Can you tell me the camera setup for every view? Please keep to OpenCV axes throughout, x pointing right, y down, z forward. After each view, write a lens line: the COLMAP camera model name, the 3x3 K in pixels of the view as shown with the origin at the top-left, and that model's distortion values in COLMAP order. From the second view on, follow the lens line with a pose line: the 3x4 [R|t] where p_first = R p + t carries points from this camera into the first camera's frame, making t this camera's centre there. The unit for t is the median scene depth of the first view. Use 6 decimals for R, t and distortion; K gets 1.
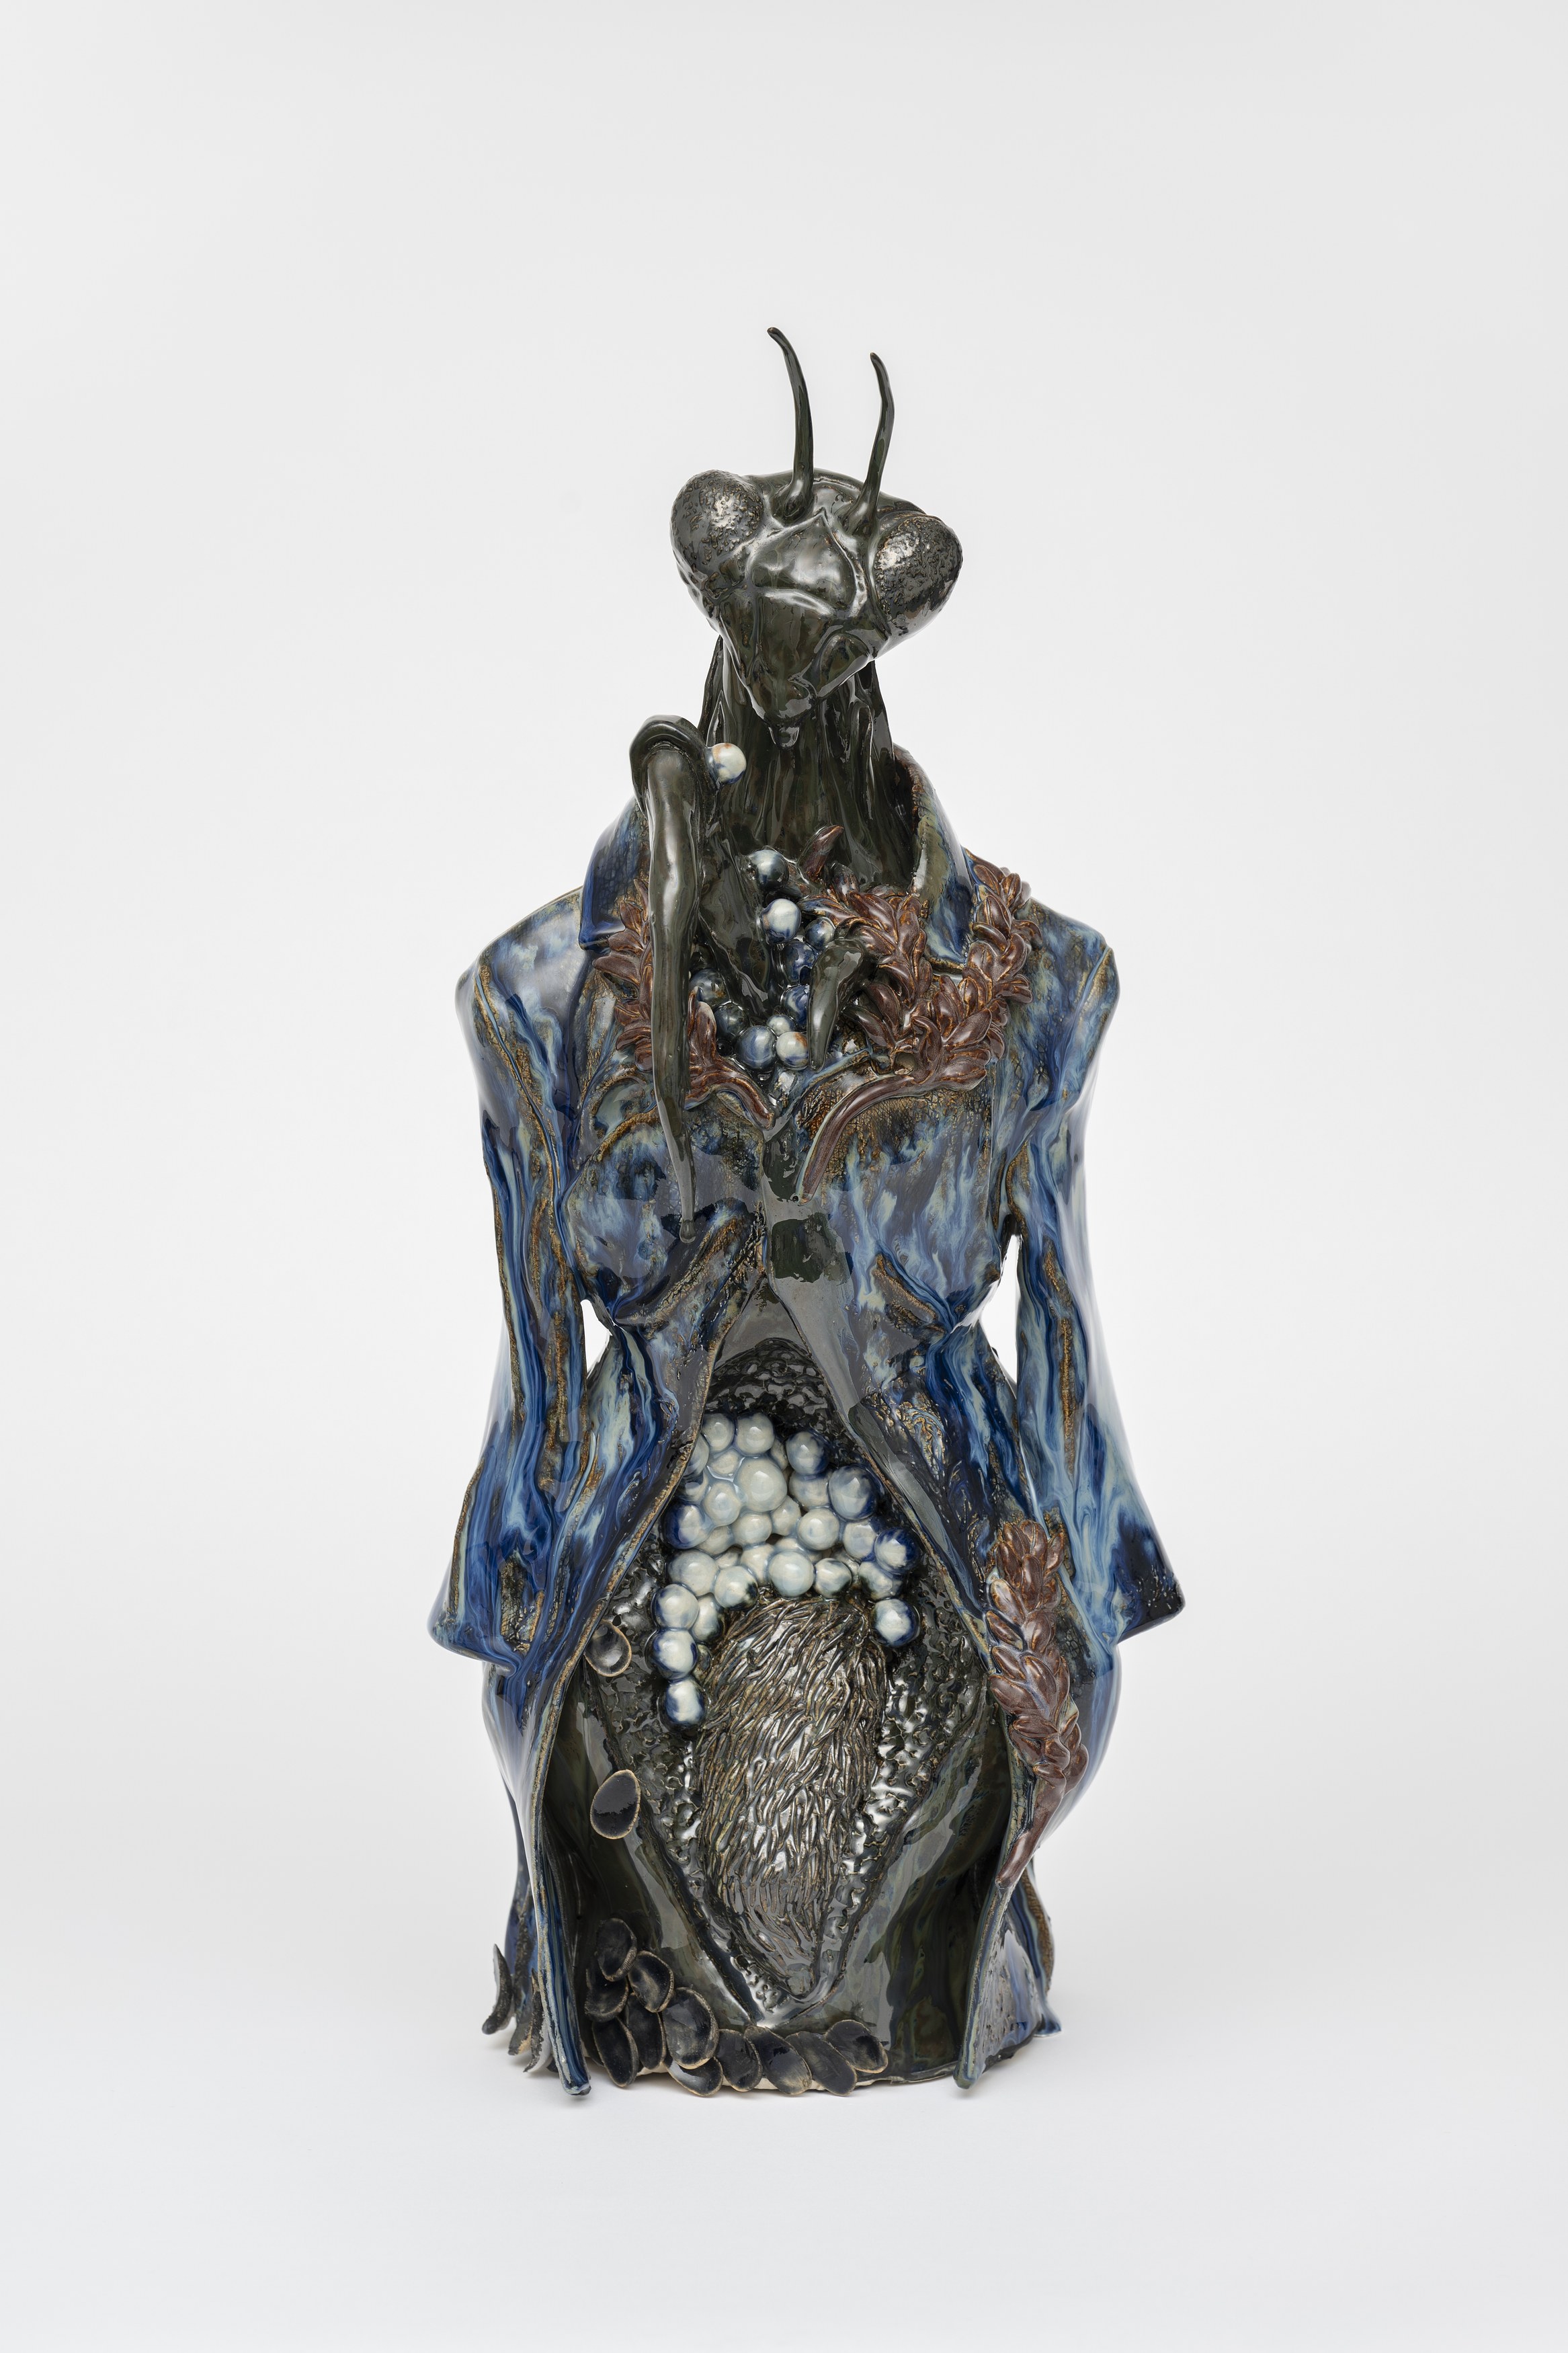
lens RADIAL K [[7783.4, 0, 784.3], [0, 7783.4, 1176.6], [0, 0, 1]] dist [0.064231, 0.000000]
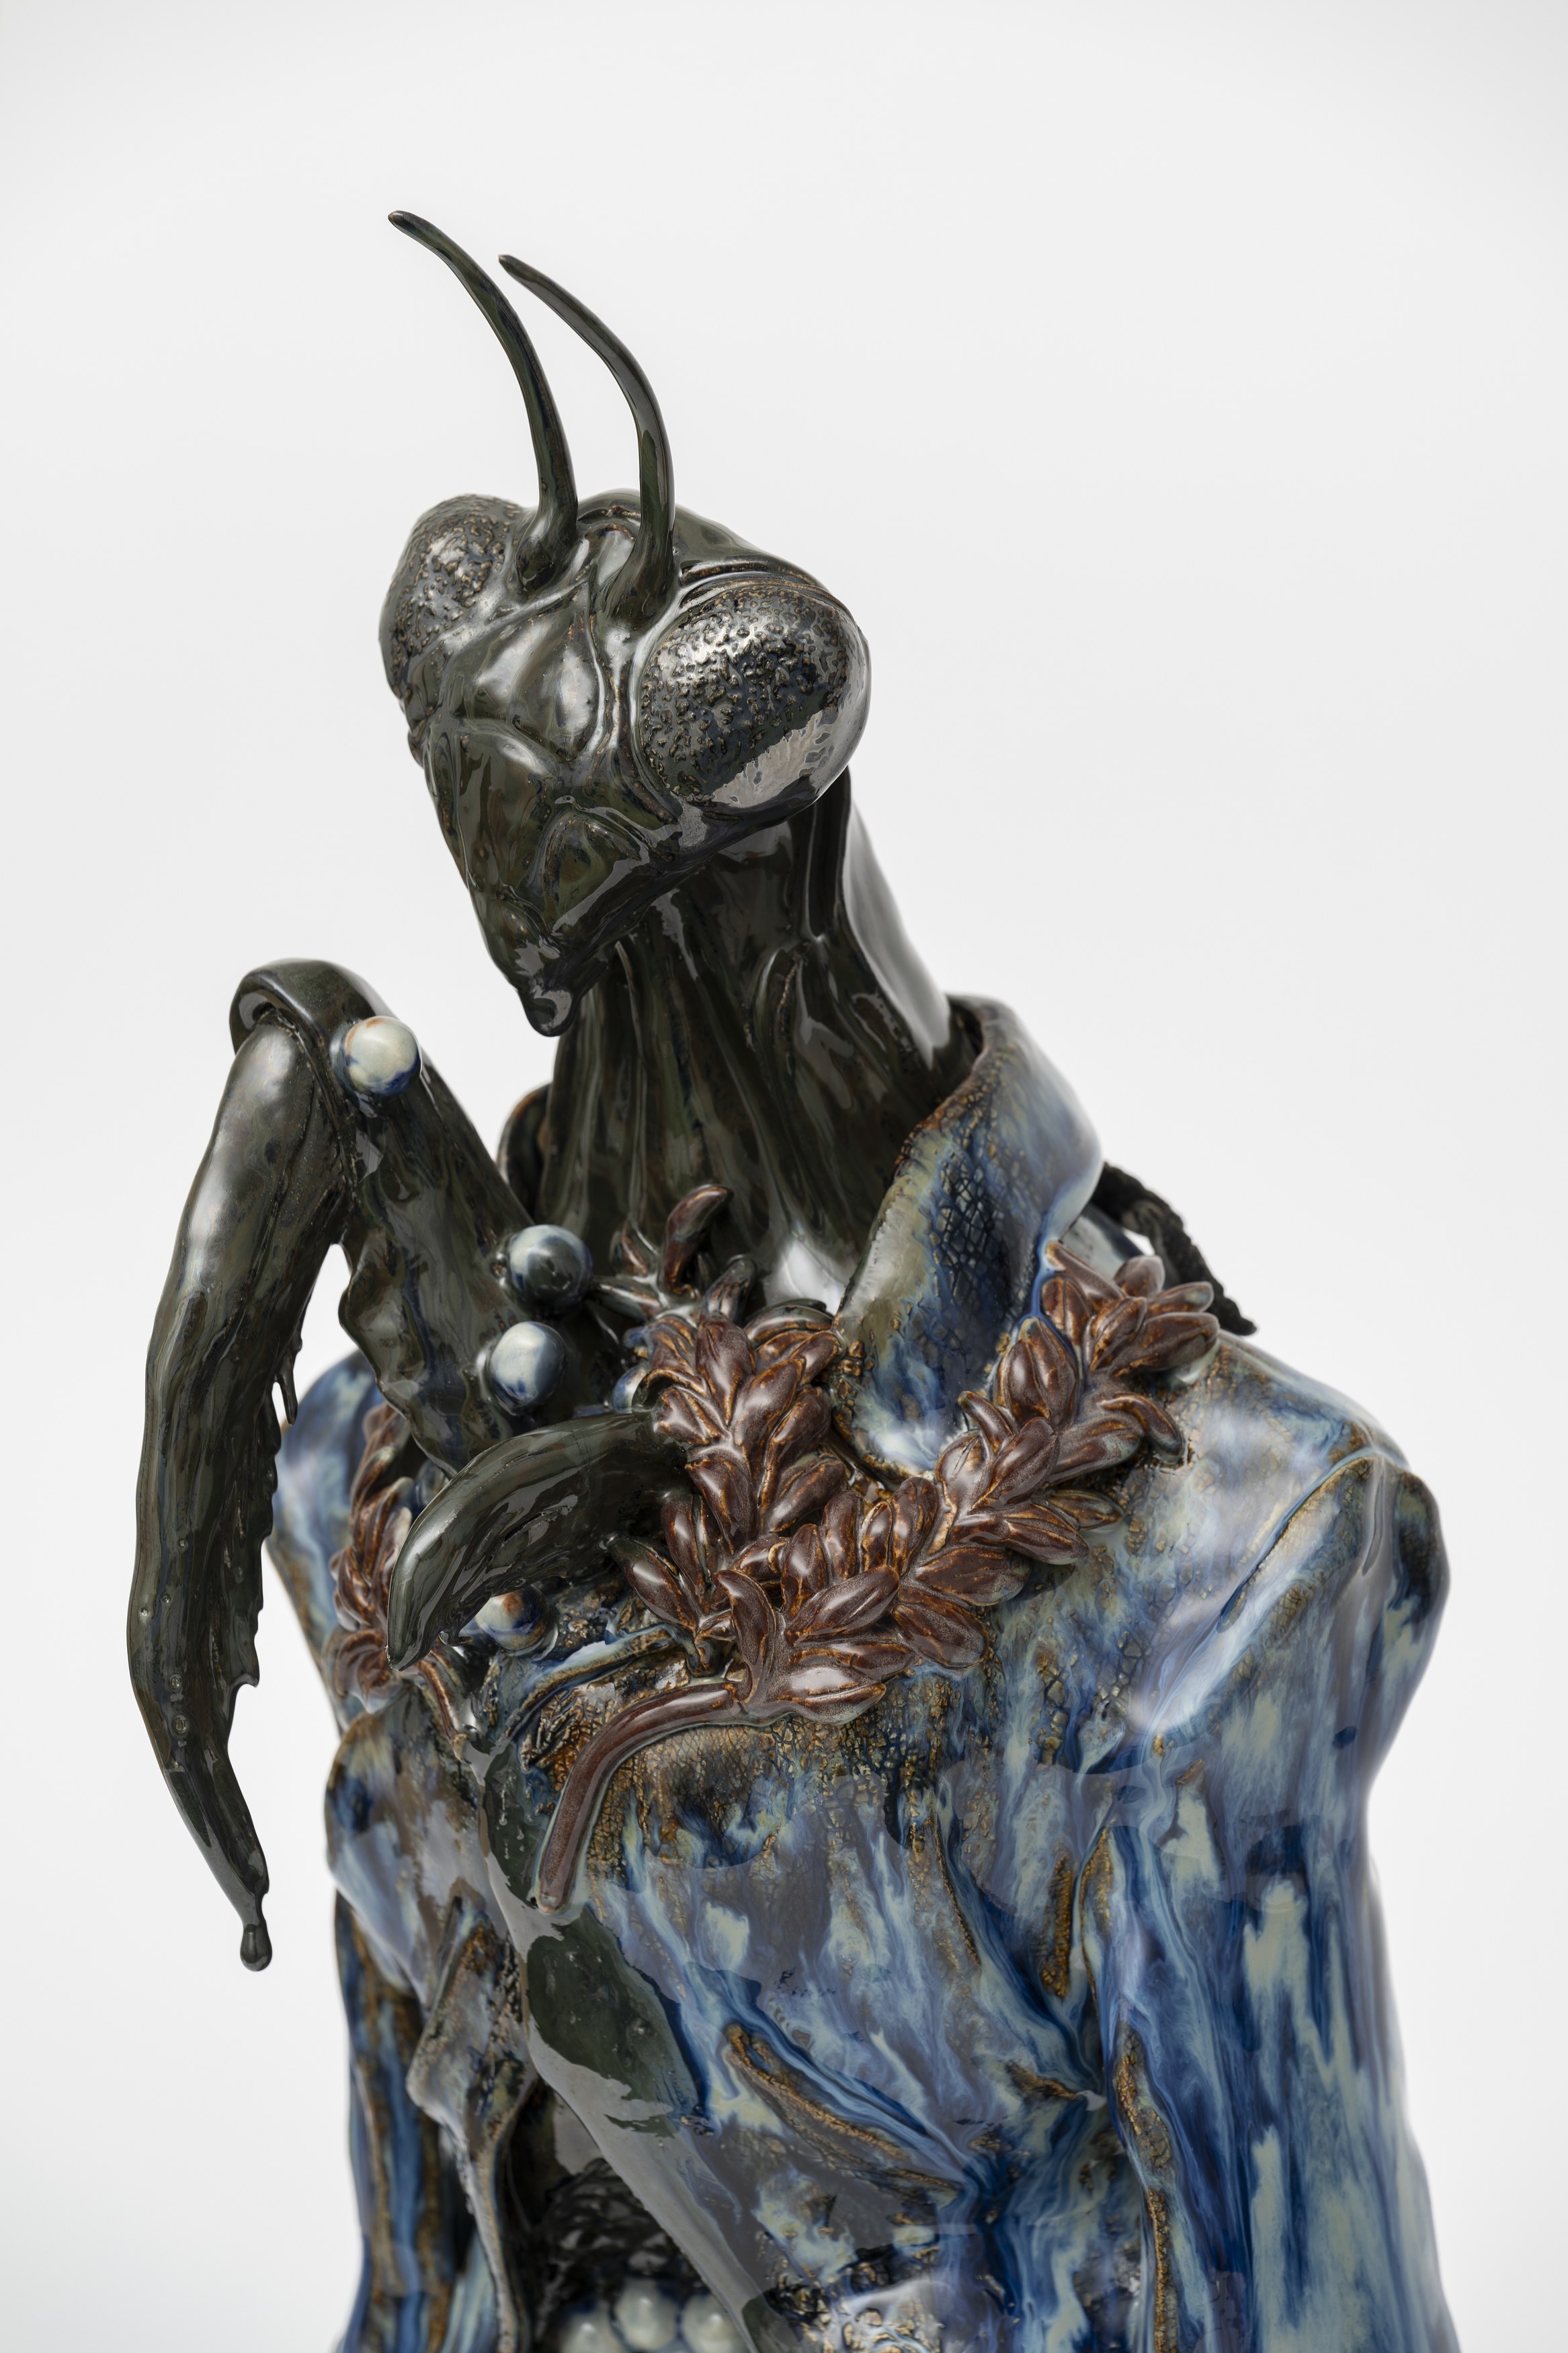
lens RADIAL K [[7783.4, 0, 783.7], [0, 7783.4, 1175.4], [0, 0, 1]] dist [0.064231, 0.000000]
pose [[0.798865, 0.053850, -0.599095, 0.319938], [-0.068884, 0.997622, -0.002182, -0.045054], [0.597553, 0.043011, 0.800675, 0.590055]]
